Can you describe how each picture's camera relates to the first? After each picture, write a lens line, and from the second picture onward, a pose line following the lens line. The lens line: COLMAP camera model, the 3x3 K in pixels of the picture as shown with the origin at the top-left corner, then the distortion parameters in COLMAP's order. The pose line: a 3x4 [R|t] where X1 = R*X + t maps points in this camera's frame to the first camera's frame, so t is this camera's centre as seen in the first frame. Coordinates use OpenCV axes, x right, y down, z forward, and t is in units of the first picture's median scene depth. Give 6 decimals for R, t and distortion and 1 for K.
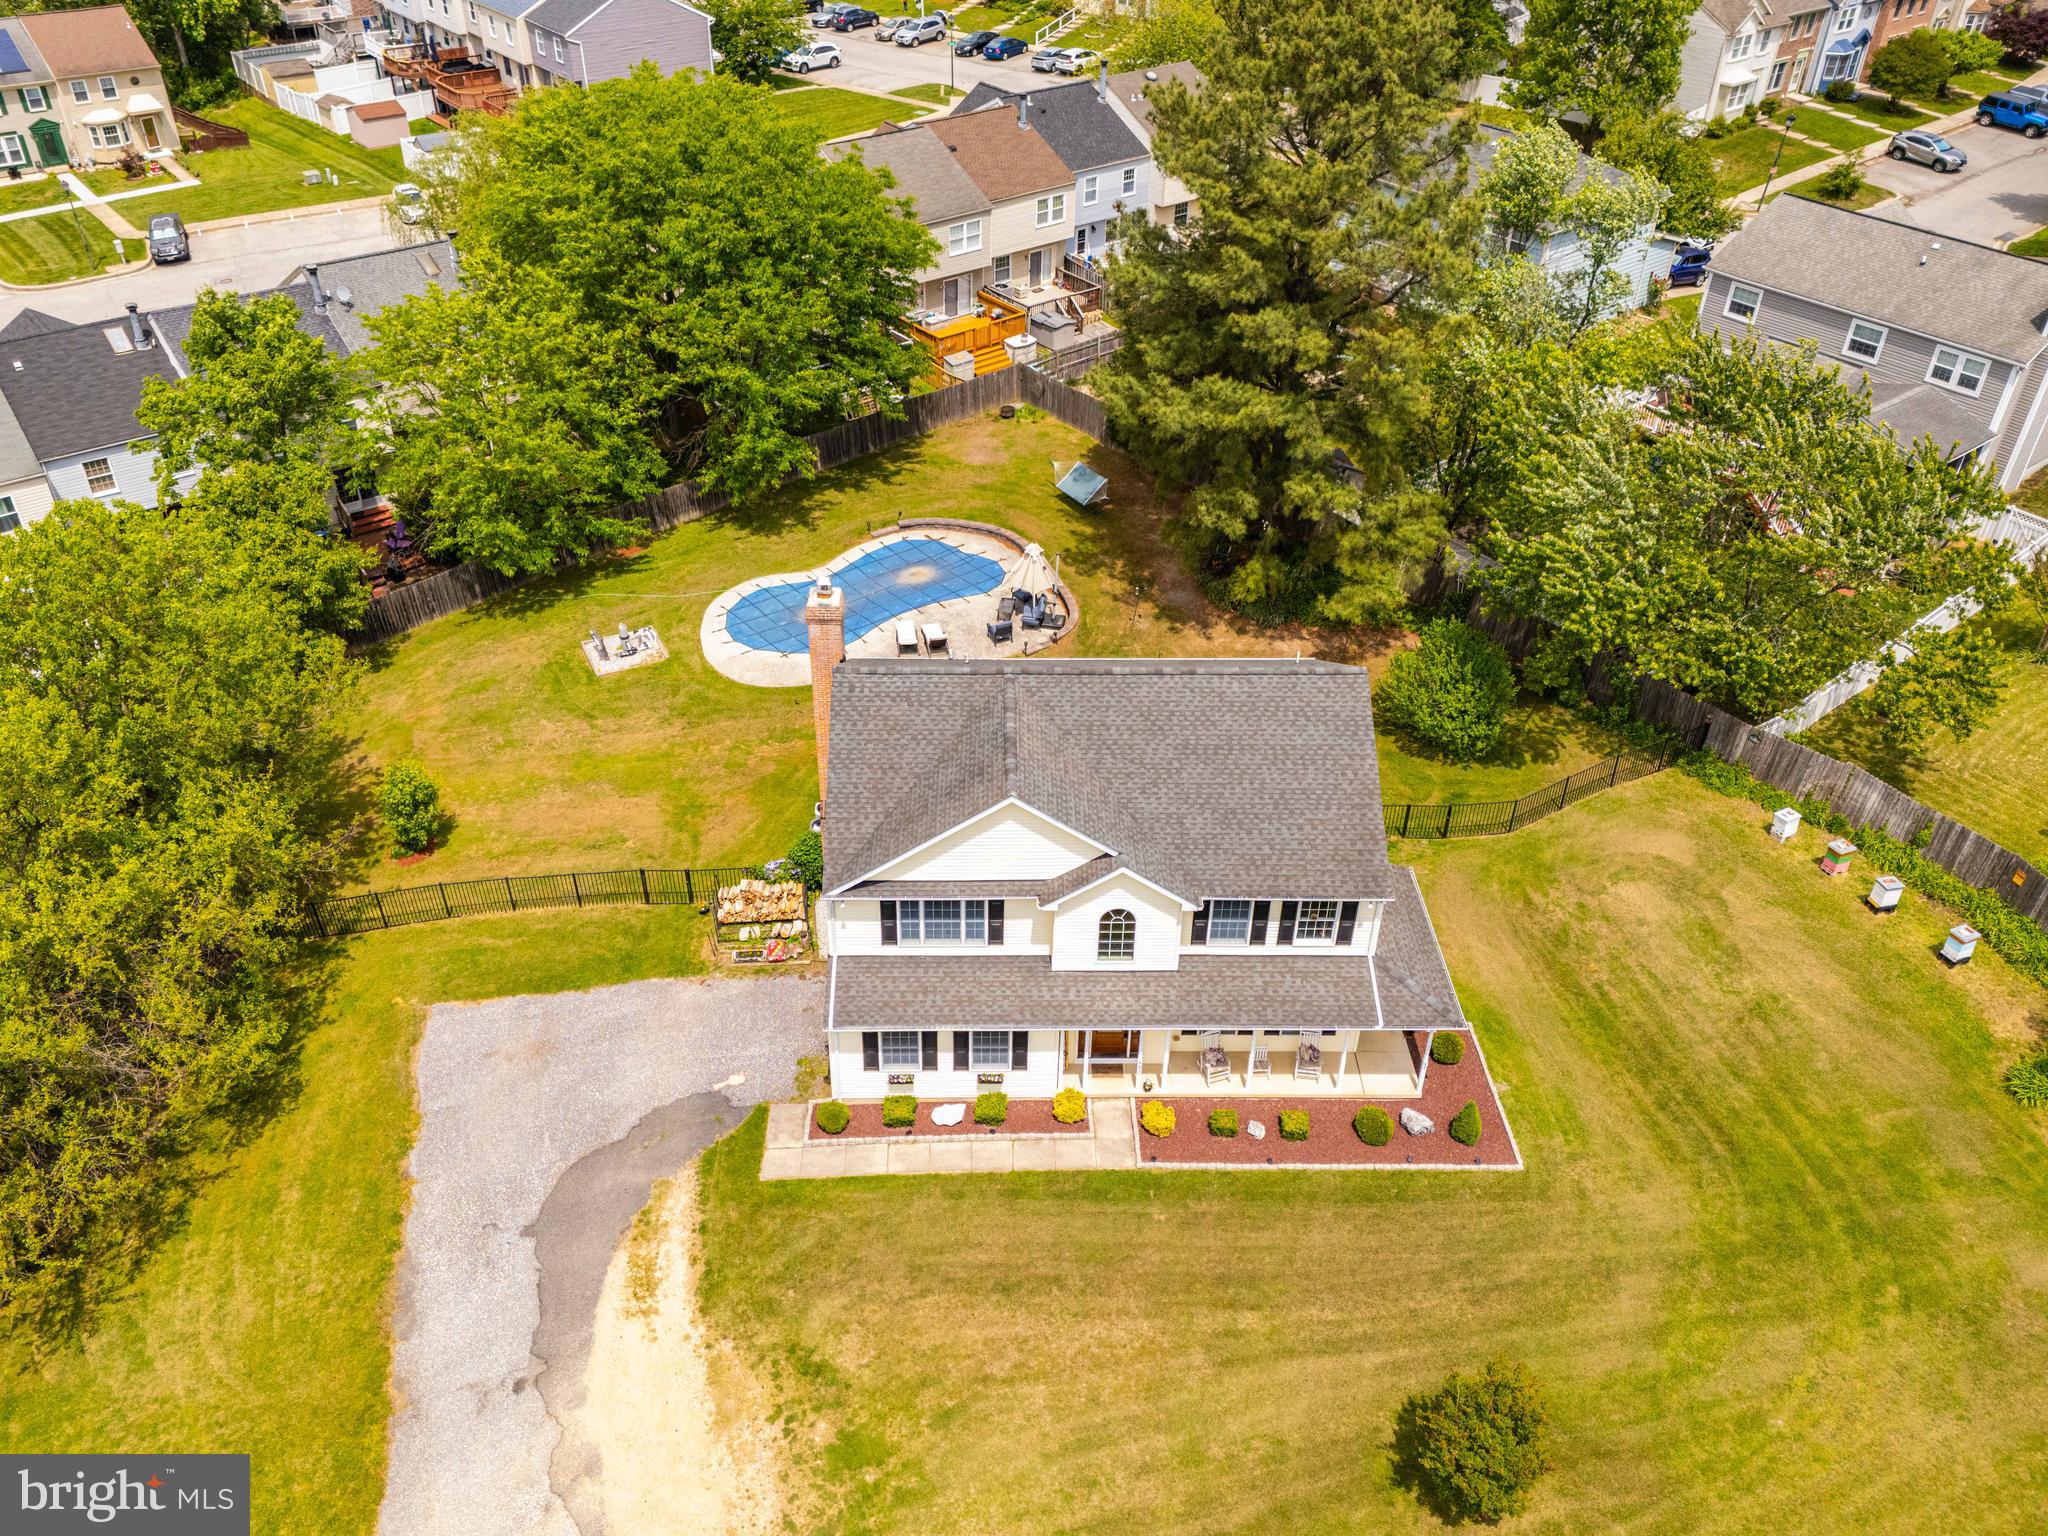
lens RADIAL K [[1616.0, 0, 1025.2], [0, 1616.0, 759.3], [0, 0, 1]] dist [0.106192, -0.107531]
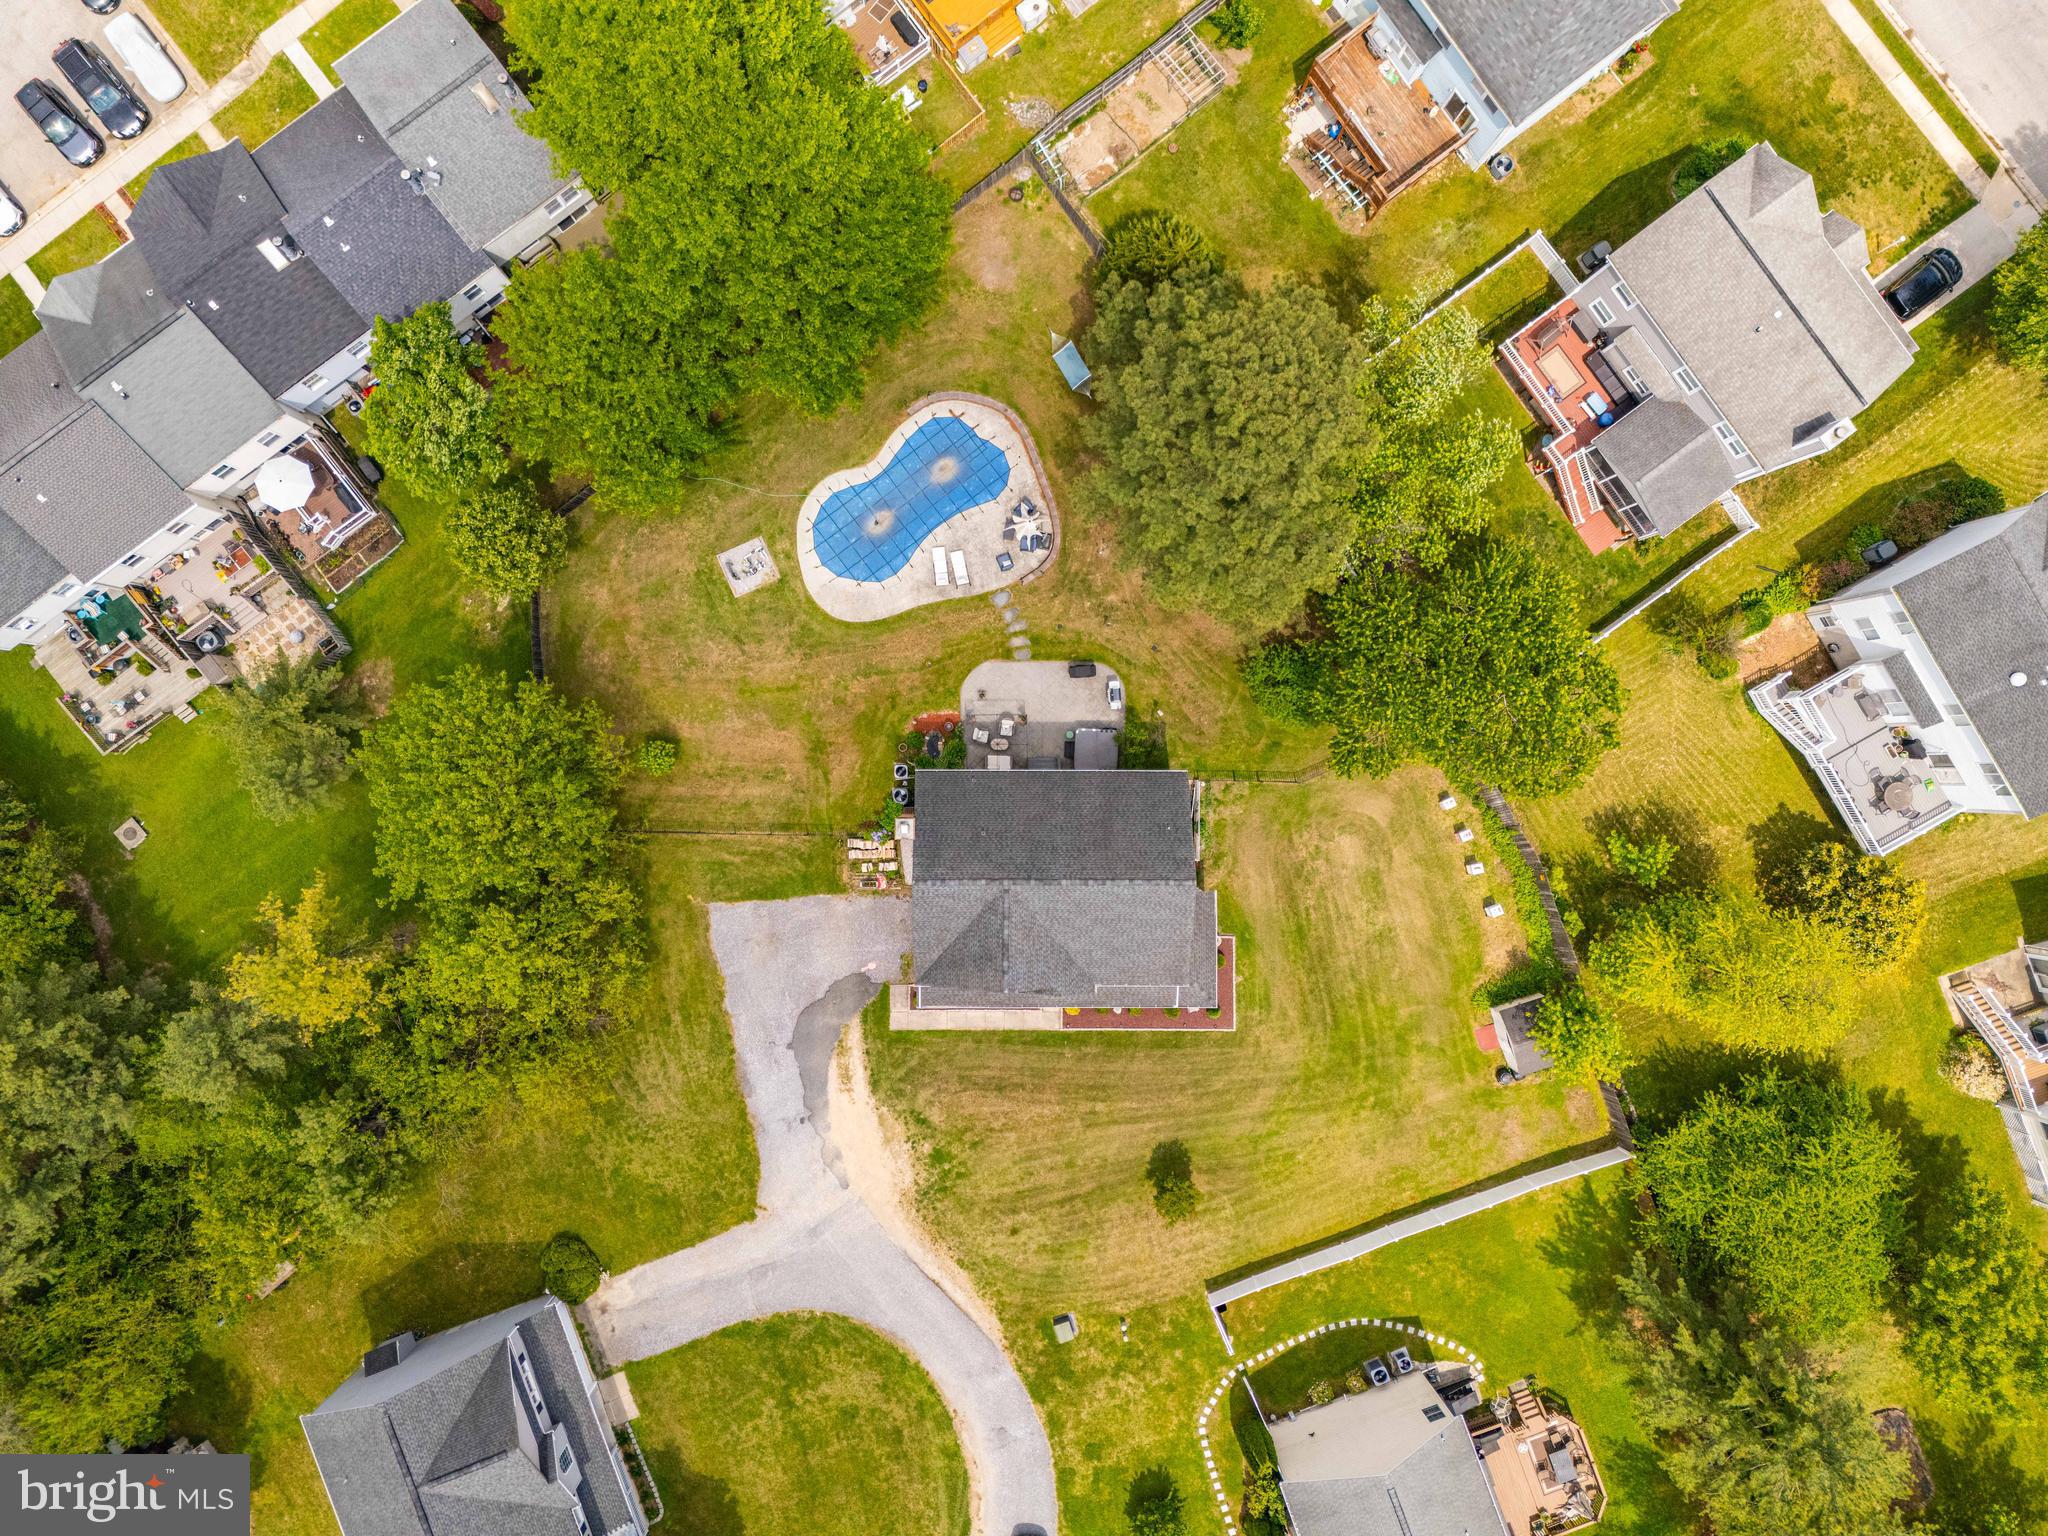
lens RADIAL K [[1510.2, 0, 1024.0], [0, 1510.2, 768.0], [0, 0, 1]] dist [0.117378, -0.131653]
pose [[0.999593, 0.026547, 0.010477, -0.010425], [-0.024050, 0.585920, 0.810012, -1.461118], [0.015364, -0.809934, 0.586320, 0.076035]]
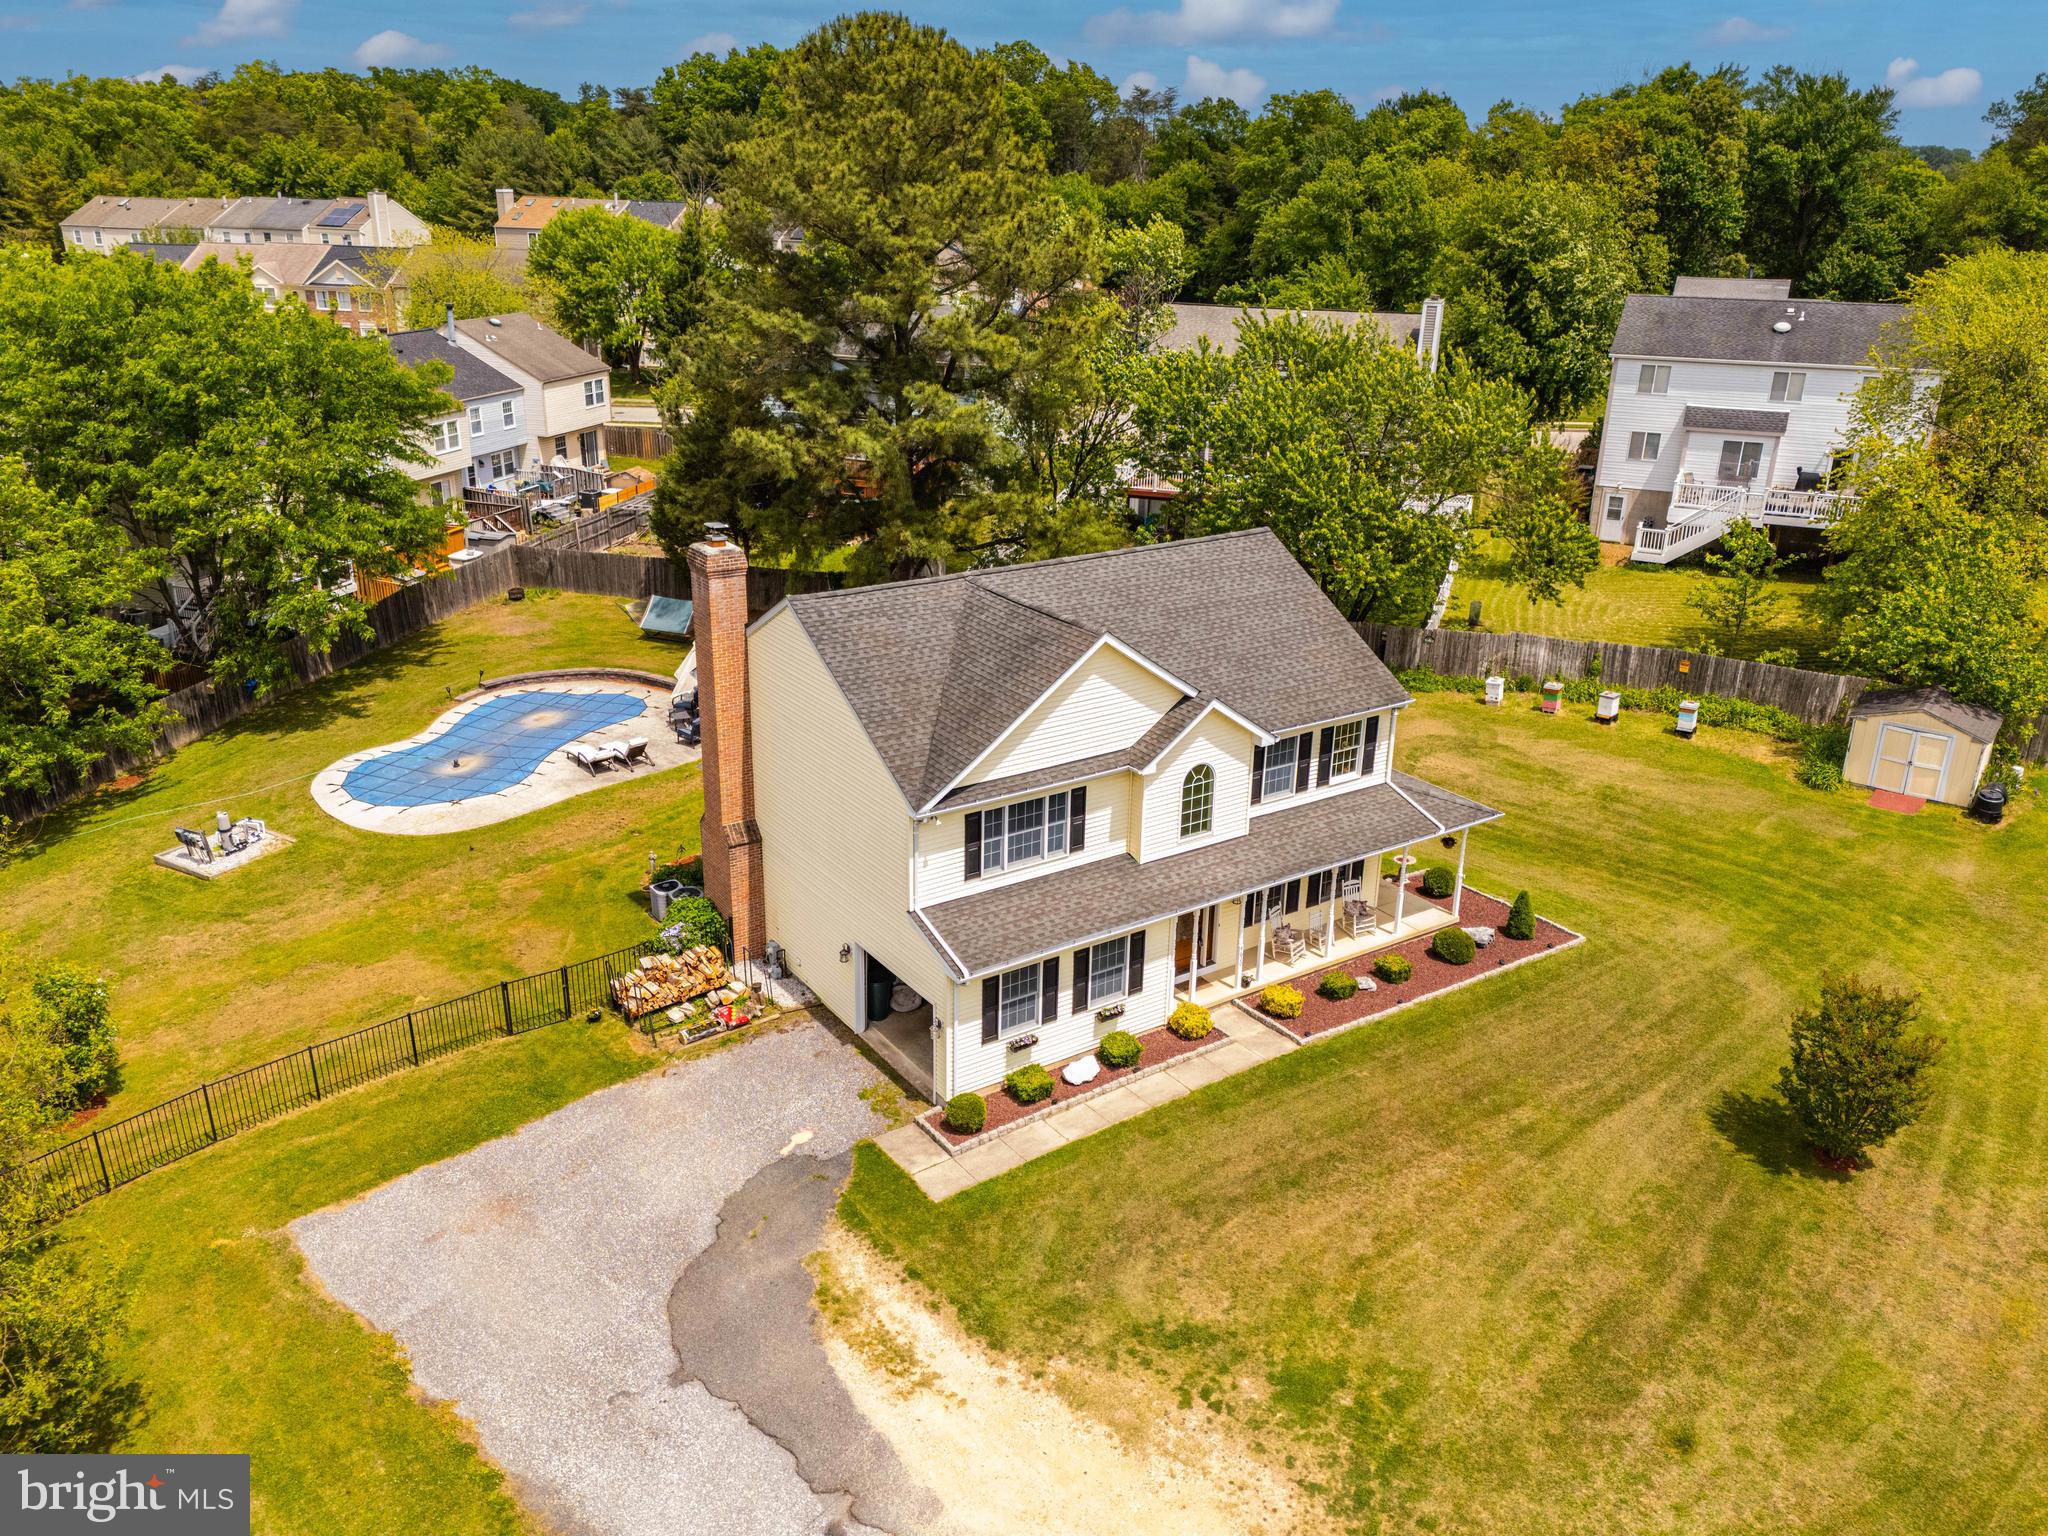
lens RADIAL K [[1584.8, 0, 1024.5], [0, 1584.8, 744.9], [0, 0, 1]] dist [0.094927, -0.099917]
pose [[0.838147, -0.191090, 0.510876, -0.419738], [0.316607, 0.933126, -0.170398, 0.179384], [-0.444151, 0.304565, 0.842597, 0.264540]]
